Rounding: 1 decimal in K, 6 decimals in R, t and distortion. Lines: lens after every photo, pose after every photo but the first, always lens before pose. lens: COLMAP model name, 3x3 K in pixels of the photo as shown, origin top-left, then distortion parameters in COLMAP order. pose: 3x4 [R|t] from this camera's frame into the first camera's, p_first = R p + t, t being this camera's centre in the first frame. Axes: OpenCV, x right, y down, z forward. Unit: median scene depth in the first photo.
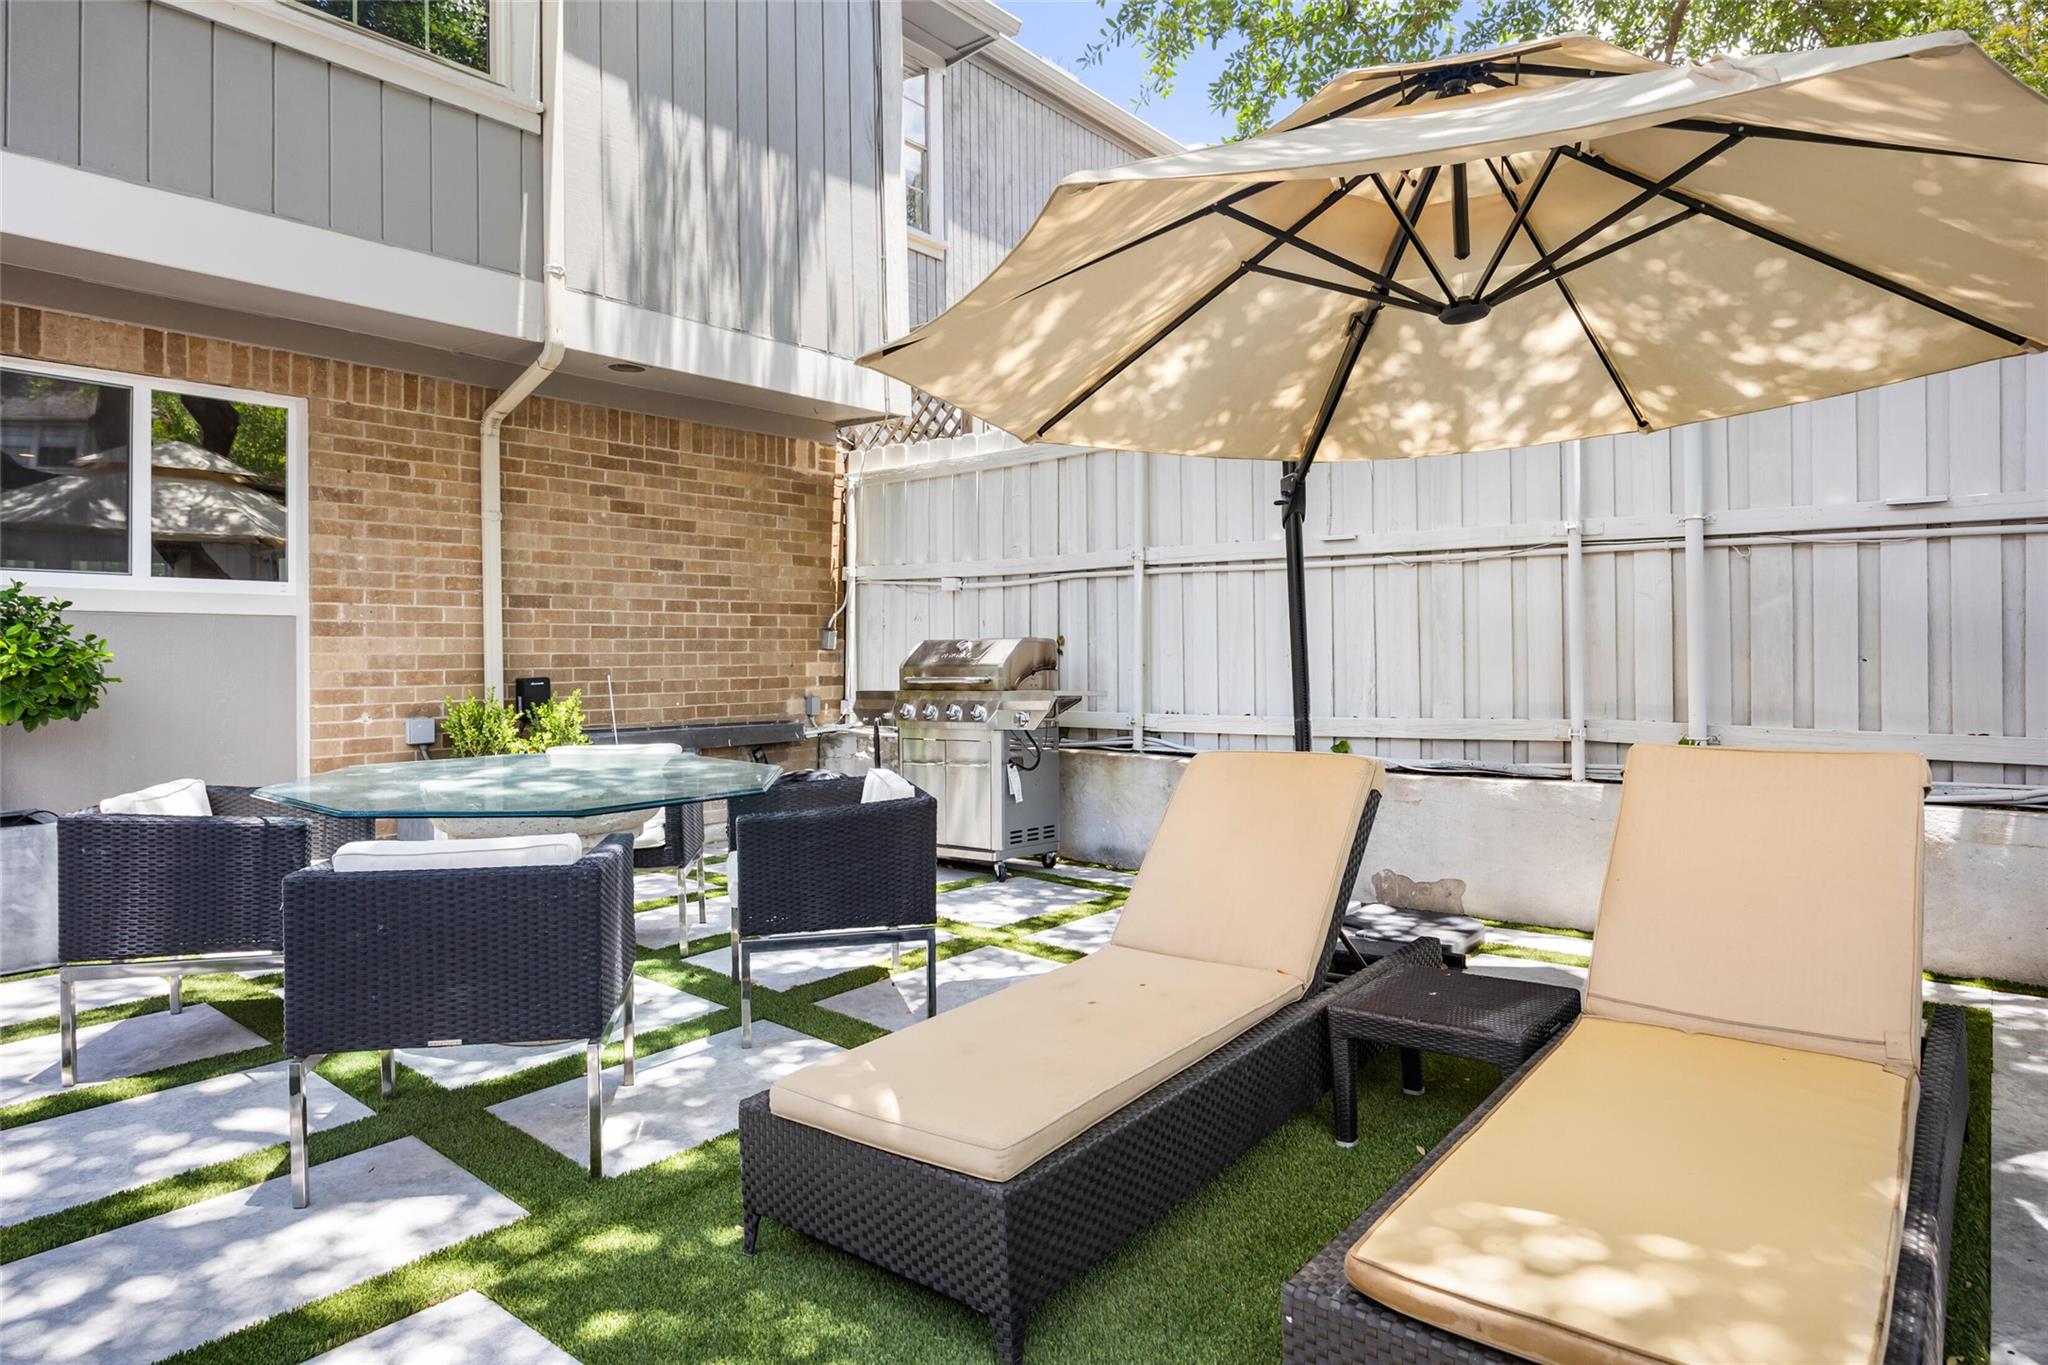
lens RADIAL K [[1167.5, 0, 1009.3], [0, 1167.5, 662.5], [0, 0, 1]] dist [0.002821, -0.001167]
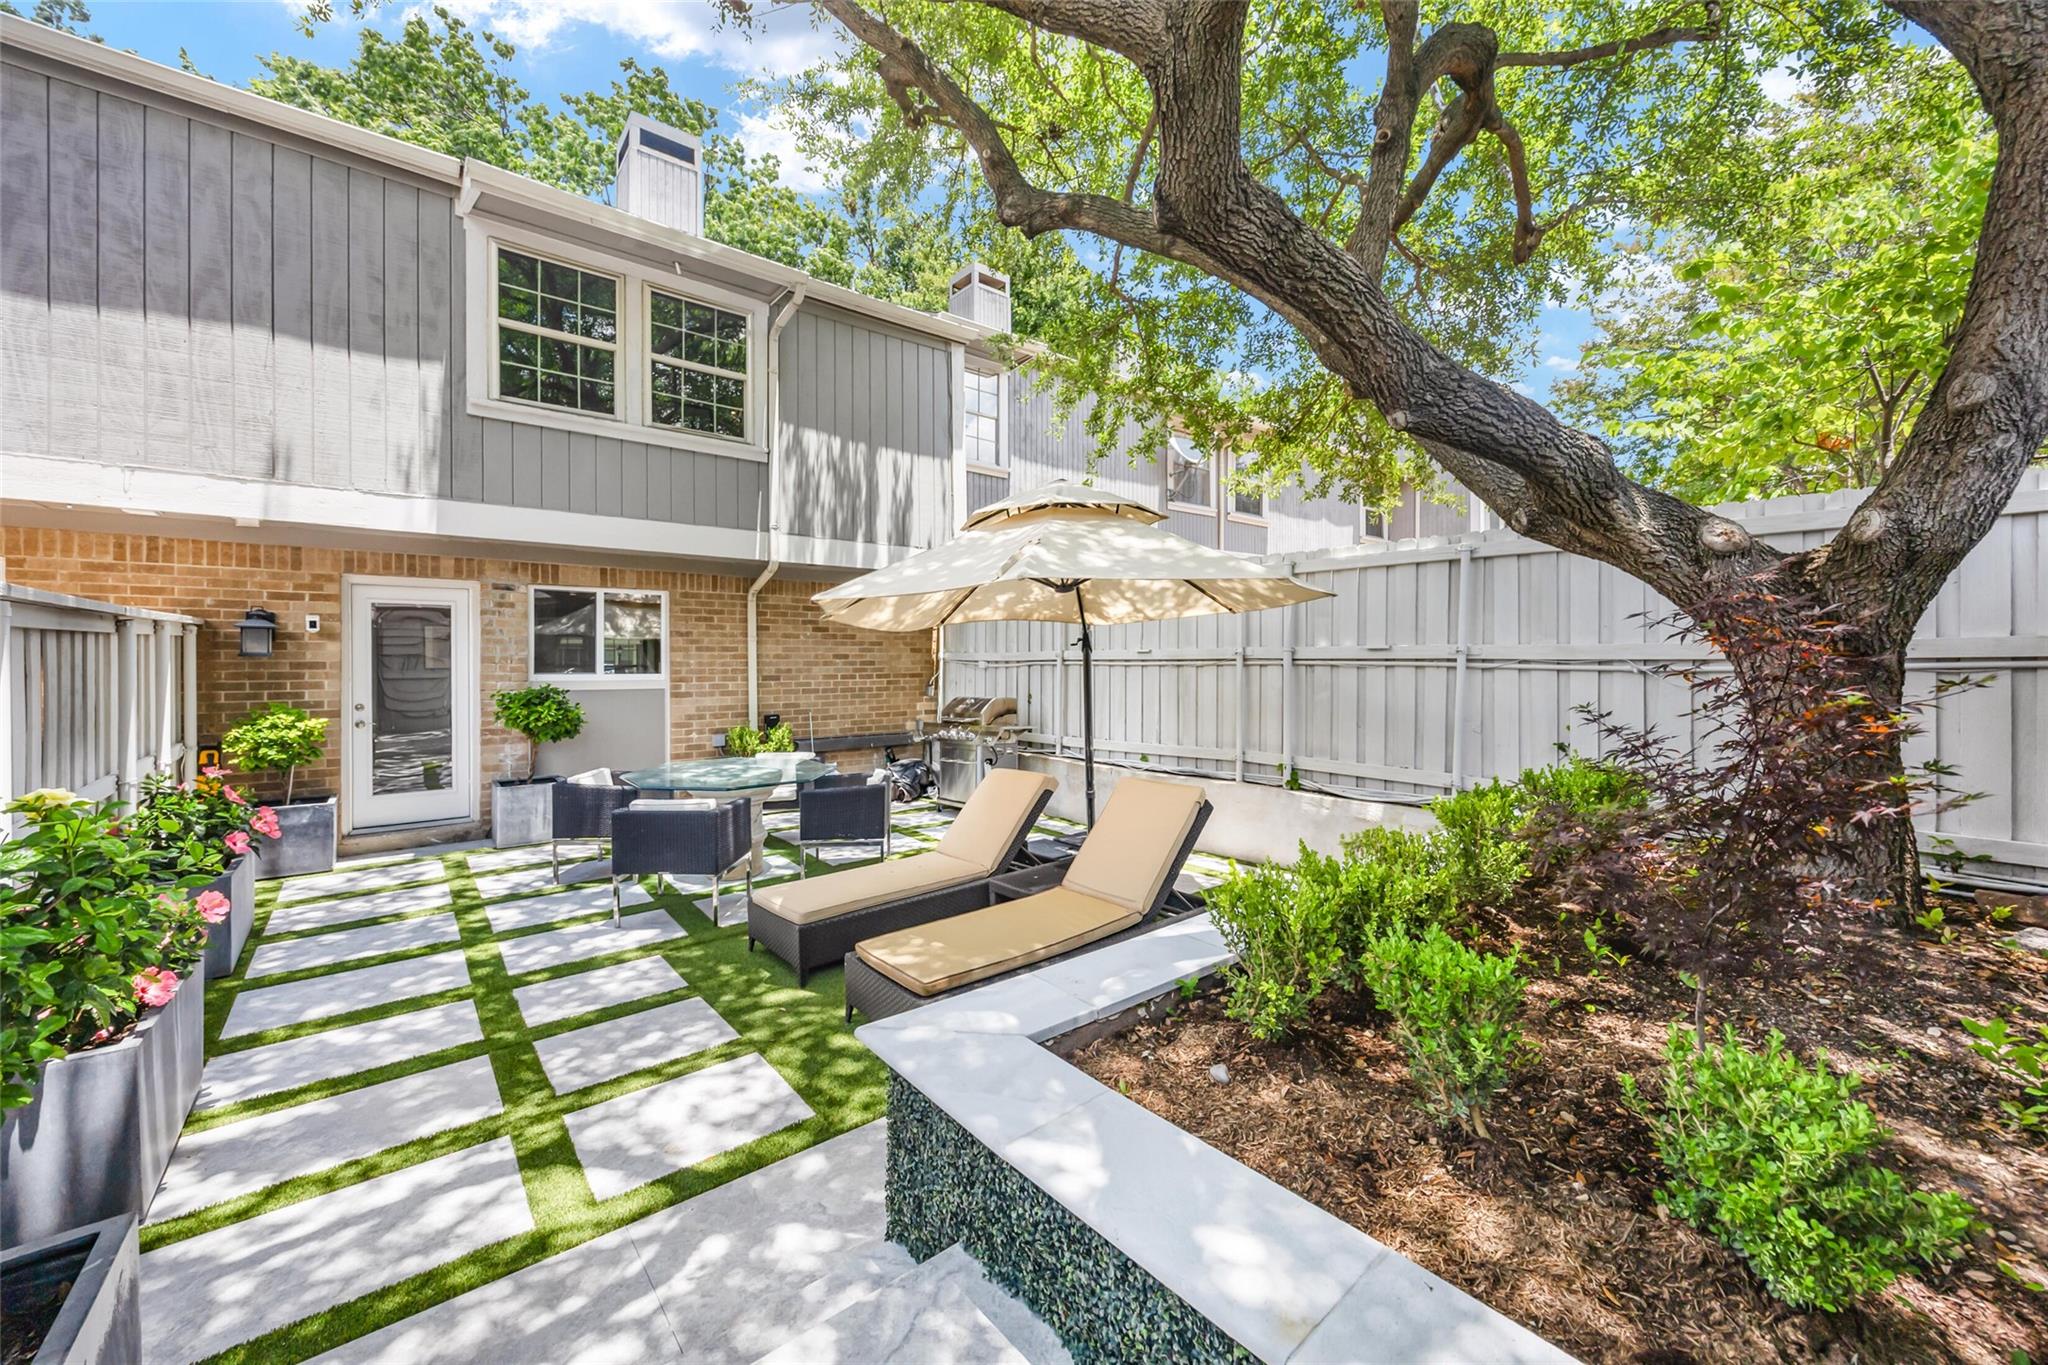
lens RADIAL K [[791.4, 0, 1039.7], [0, 791.4, 671.0], [0, 0, 1]] dist [0.001982, -0.000047]
pose [[0.981583, 0.002928, -0.191012, 0.377129], [-0.001577, 0.999973, 0.007225, -0.085933], [0.191028, -0.006791, 0.981561, -0.340075]]
